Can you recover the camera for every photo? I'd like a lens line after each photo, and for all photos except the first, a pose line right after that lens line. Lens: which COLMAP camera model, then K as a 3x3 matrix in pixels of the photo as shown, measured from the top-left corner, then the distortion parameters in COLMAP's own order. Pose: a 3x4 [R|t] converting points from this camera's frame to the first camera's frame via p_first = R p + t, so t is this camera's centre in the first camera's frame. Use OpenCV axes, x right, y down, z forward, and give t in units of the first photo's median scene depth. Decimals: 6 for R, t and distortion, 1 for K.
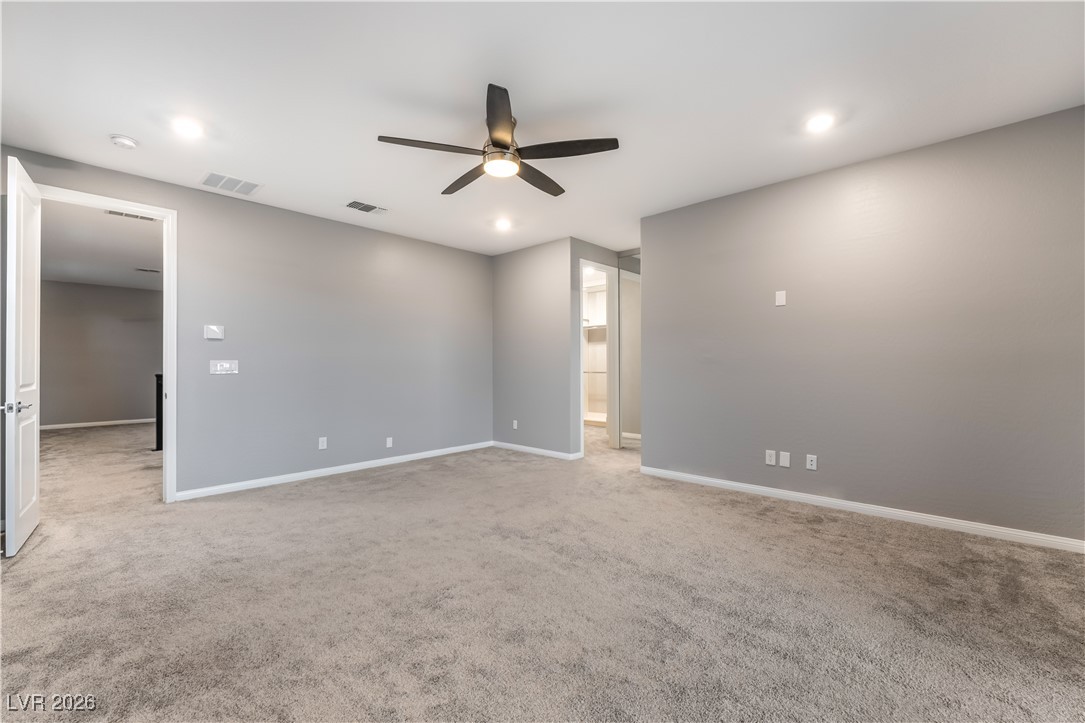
lens RADIAL K [[439.0, 0, 548.0], [0, 439.0, 365.6], [0, 0, 1]] dist [-0.023611, 0.000049]
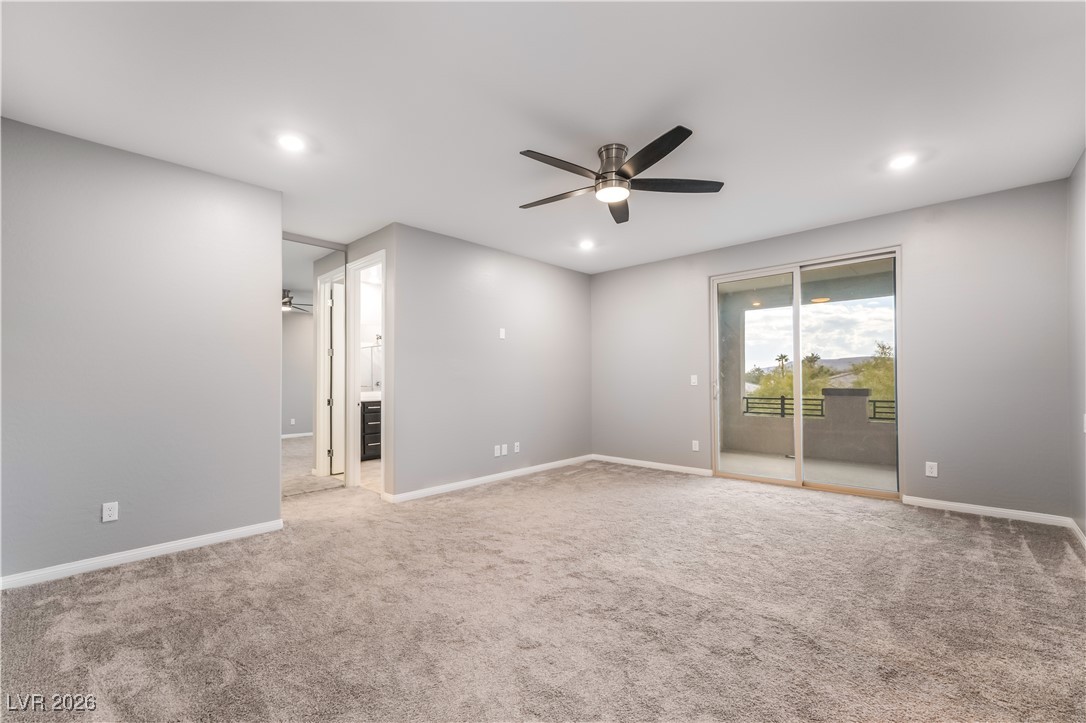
lens RADIAL K [[439.4, 0, 548.5], [0, 439.4, 365.6], [0, 0, 1]] dist [-0.023611, 0.000049]
pose [[0.001102, 0.034781, 0.999394, -0.875977], [-0.004604, 0.999385, -0.034776, -0.005290], [-0.999989, -0.004563, 0.001262, 0.869652]]
